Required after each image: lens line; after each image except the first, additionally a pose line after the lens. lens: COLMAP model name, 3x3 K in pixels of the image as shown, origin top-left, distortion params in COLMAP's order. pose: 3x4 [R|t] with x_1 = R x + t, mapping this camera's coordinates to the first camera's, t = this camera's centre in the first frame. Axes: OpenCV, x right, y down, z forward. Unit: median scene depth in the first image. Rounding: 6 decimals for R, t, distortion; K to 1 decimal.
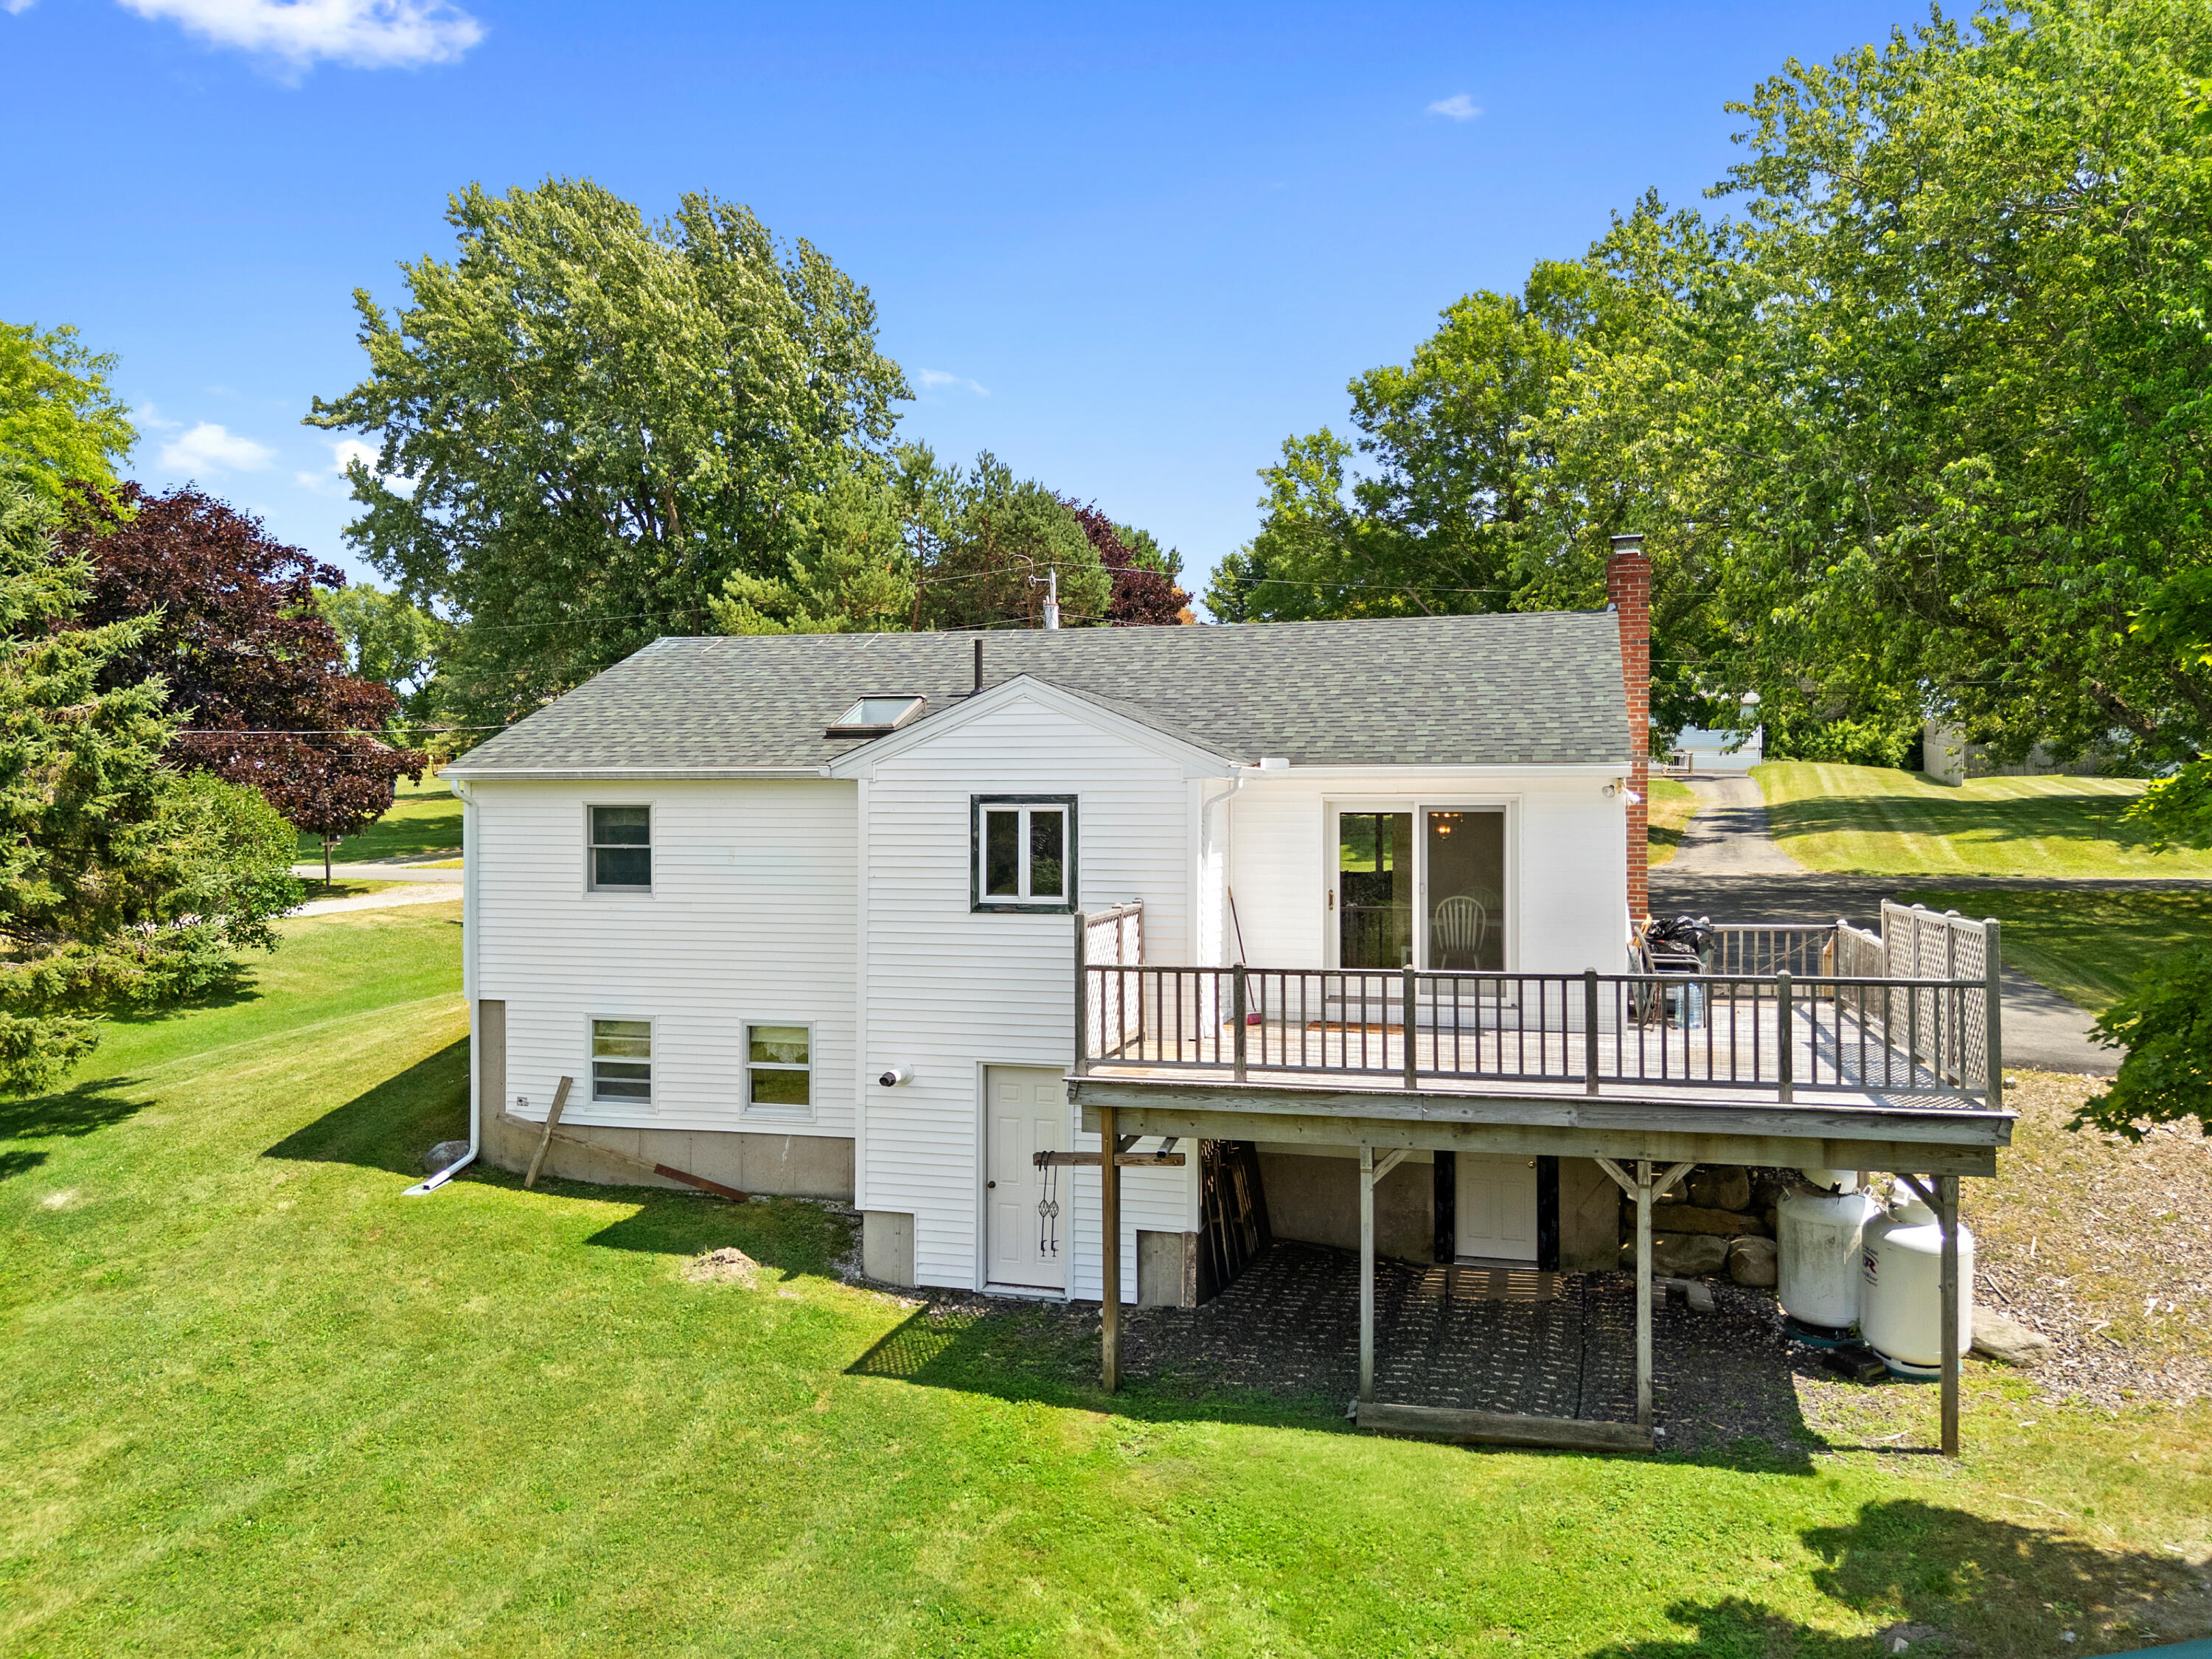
lens RADIAL K [[1659.5, 0, 1106.0], [0, 1659.5, 829.5], [0, 0, 1]] dist [0.140796, -0.336454]
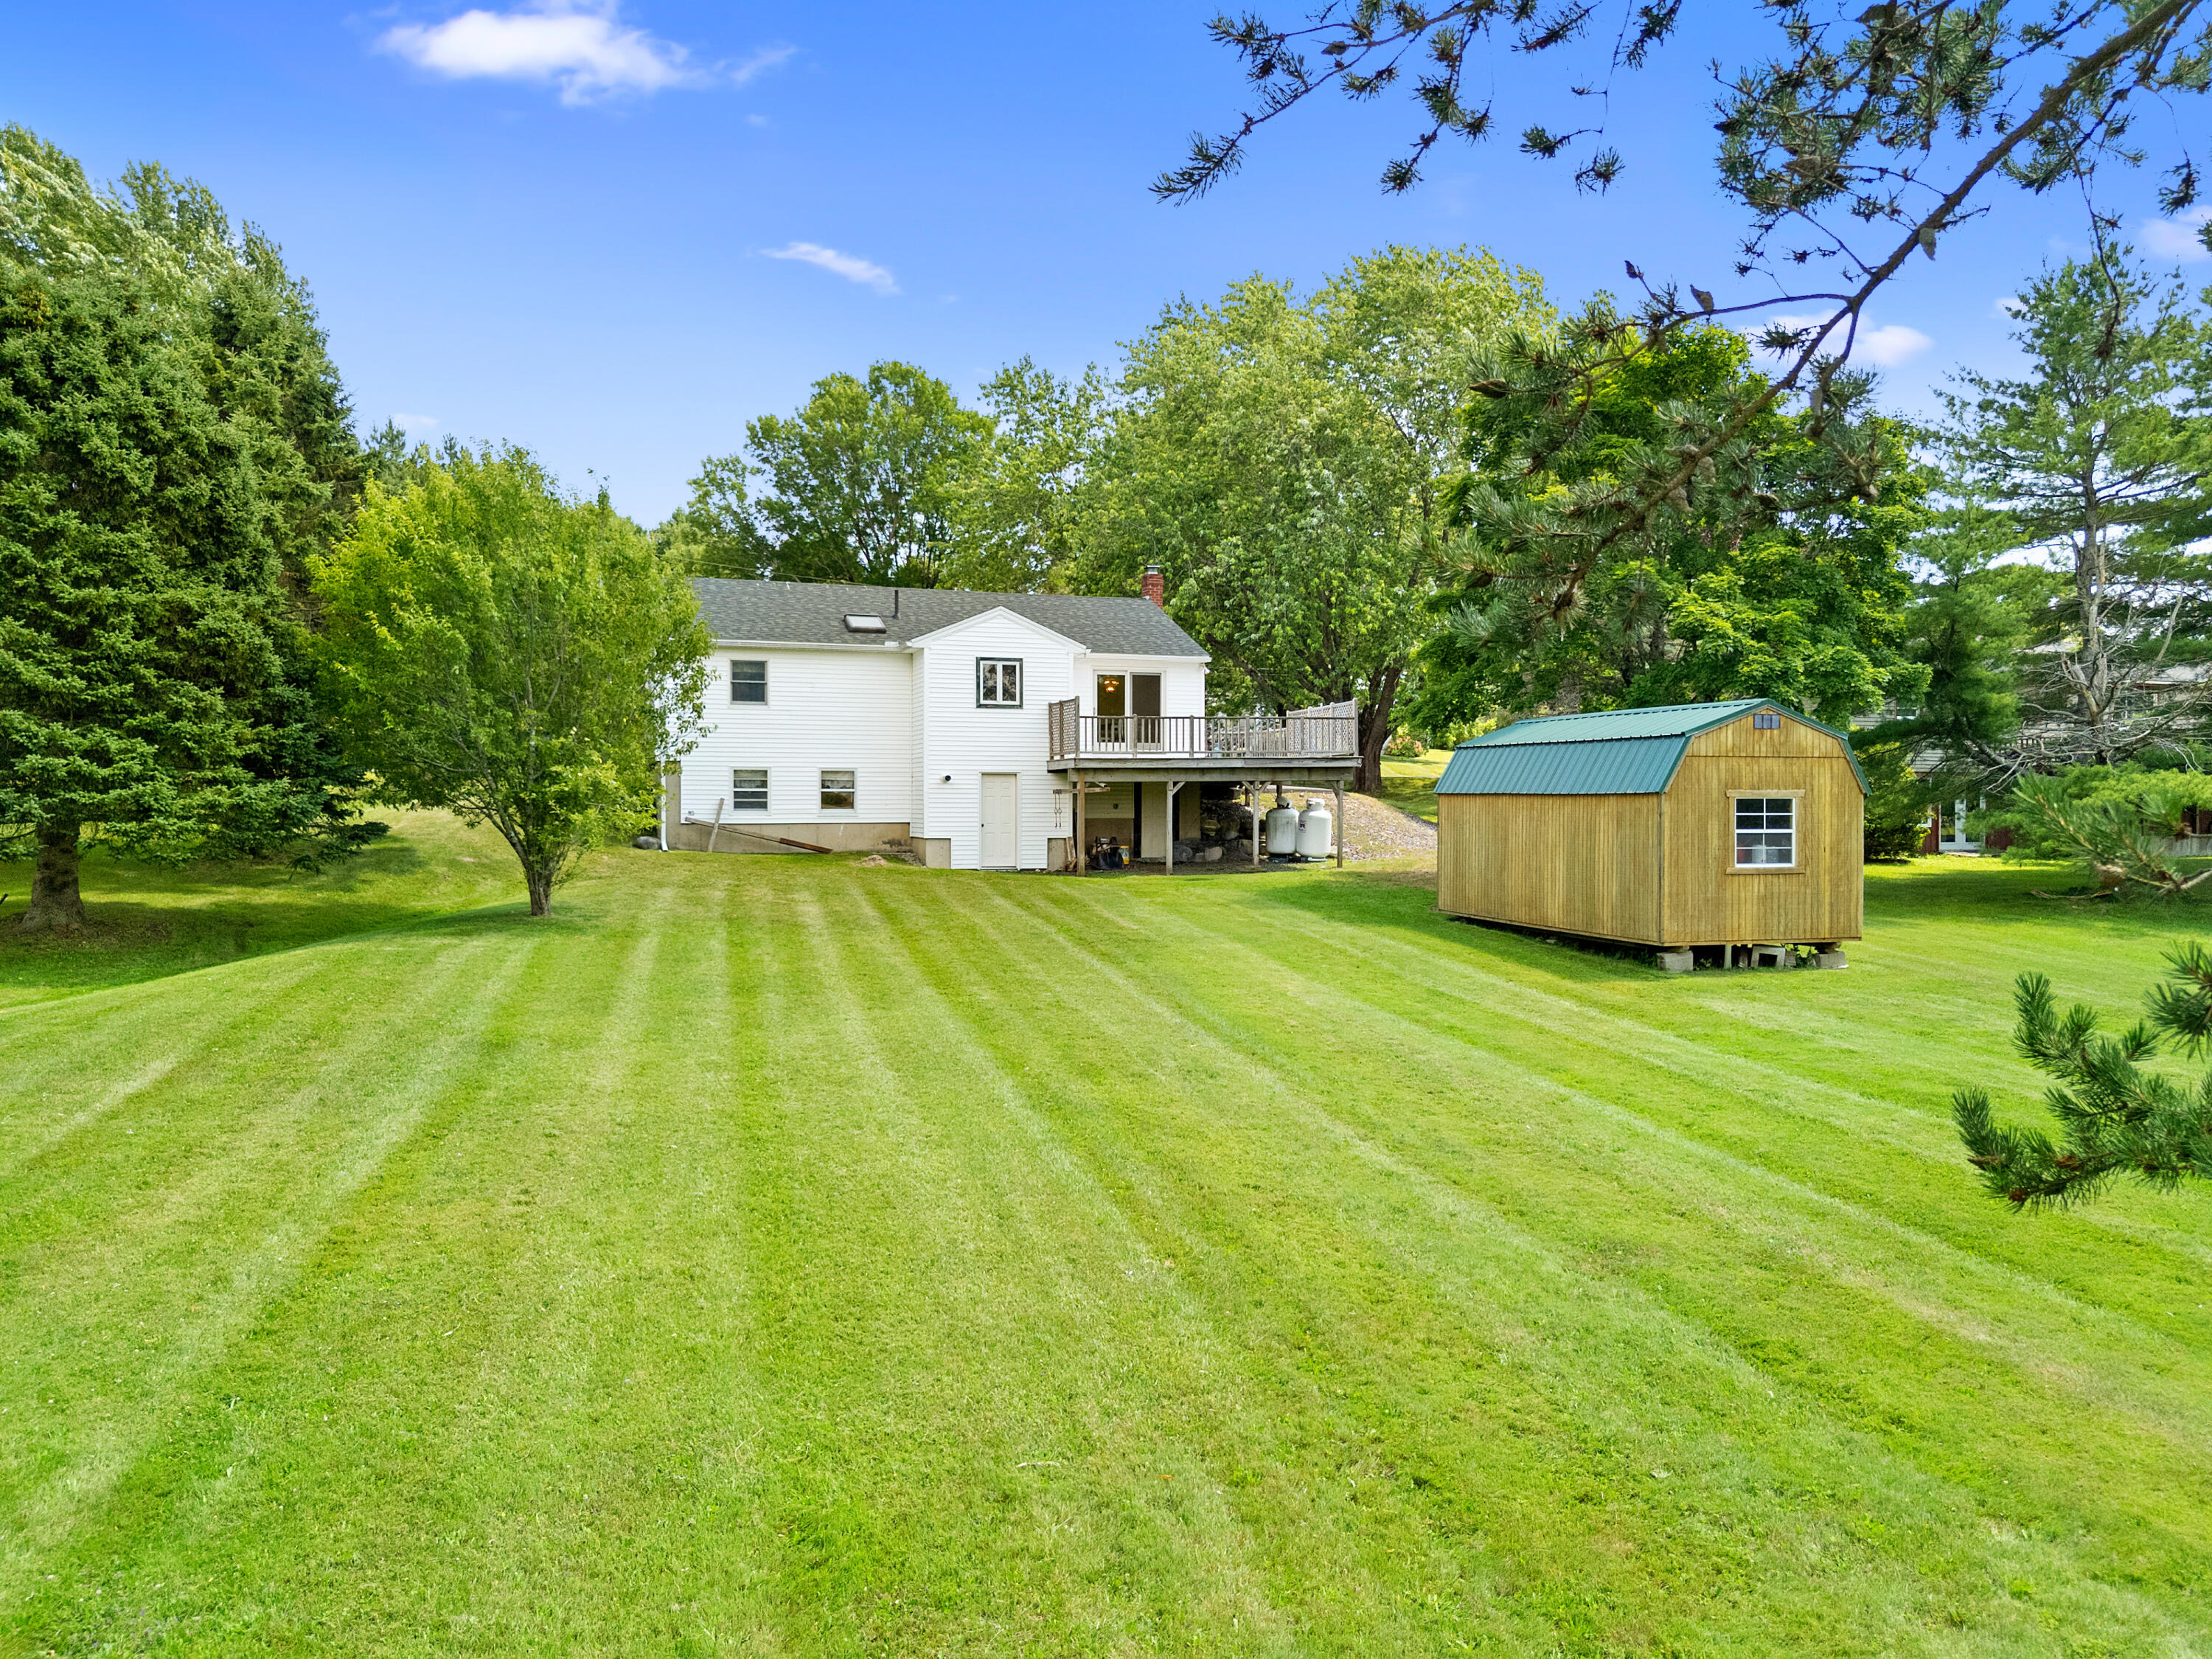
lens RADIAL K [[1659.5, 0, 1106.0], [0, 1659.5, 829.5], [0, 0, 1]] dist [0.140796, -0.336454]
pose [[0.838159, -0.006806, 0.545383, -1.019034], [0.006224, 0.999976, 0.002914, 0.182583], [-0.545390, 0.000952, 0.838182, -0.886456]]
